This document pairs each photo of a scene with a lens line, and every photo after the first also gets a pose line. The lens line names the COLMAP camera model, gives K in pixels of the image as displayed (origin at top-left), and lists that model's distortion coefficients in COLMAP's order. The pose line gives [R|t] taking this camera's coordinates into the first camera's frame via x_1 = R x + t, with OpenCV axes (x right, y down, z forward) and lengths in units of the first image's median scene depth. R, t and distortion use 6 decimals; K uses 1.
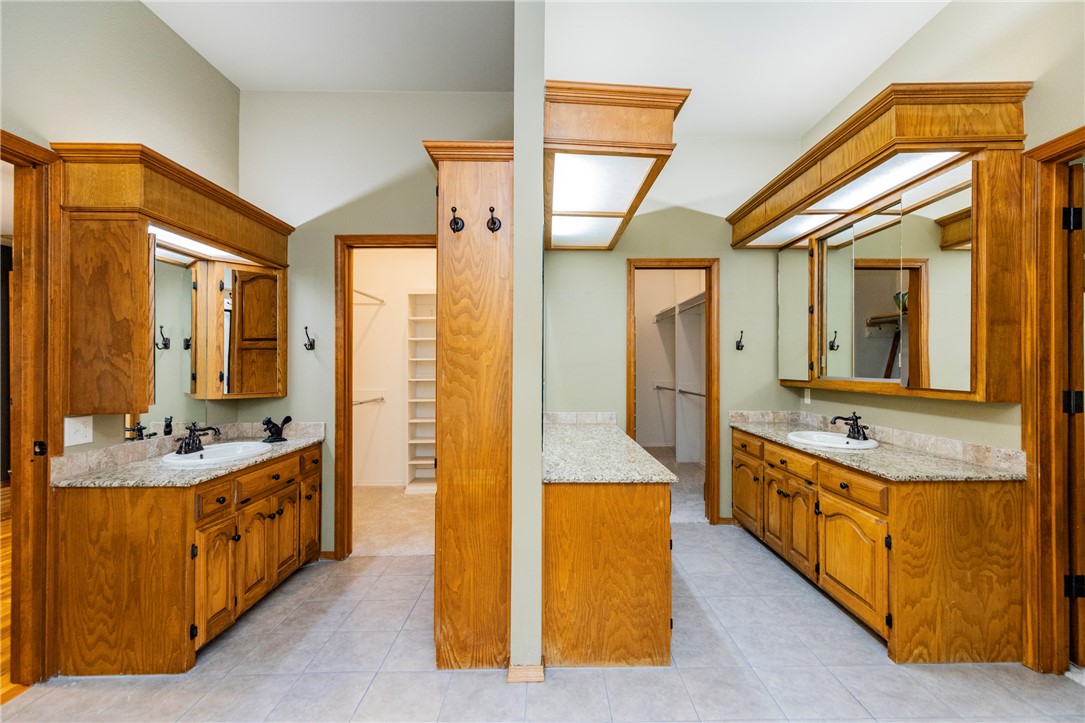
lens RADIAL K [[495.8, 0, 562.2], [0, 495.8, 364.6], [0, 0, 1]] dist [0.009674, -0.000390]
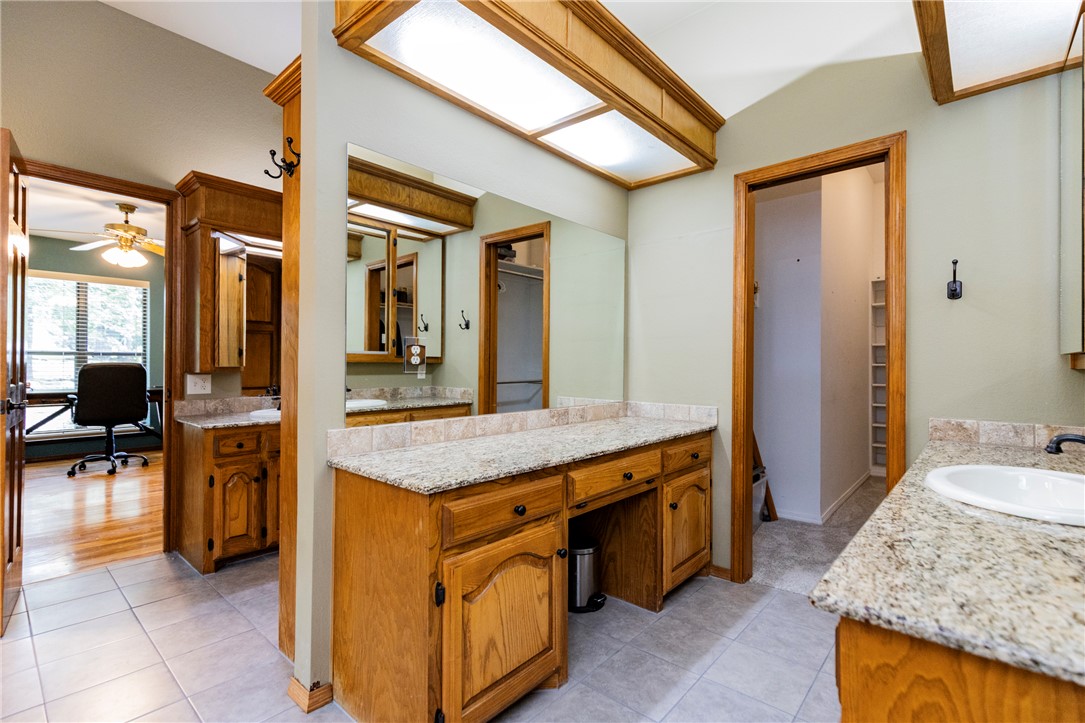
lens RADIAL K [[495.8, 0, 536.9], [0, 495.8, 363.3], [0, 0, 1]] dist [0.009674, -0.000390]
pose [[0.733191, 0.001188, -0.680022, 0.675234], [-0.004067, 0.999988, -0.002638, 0.068636], [0.680011, 0.004700, 0.733187, 0.587089]]
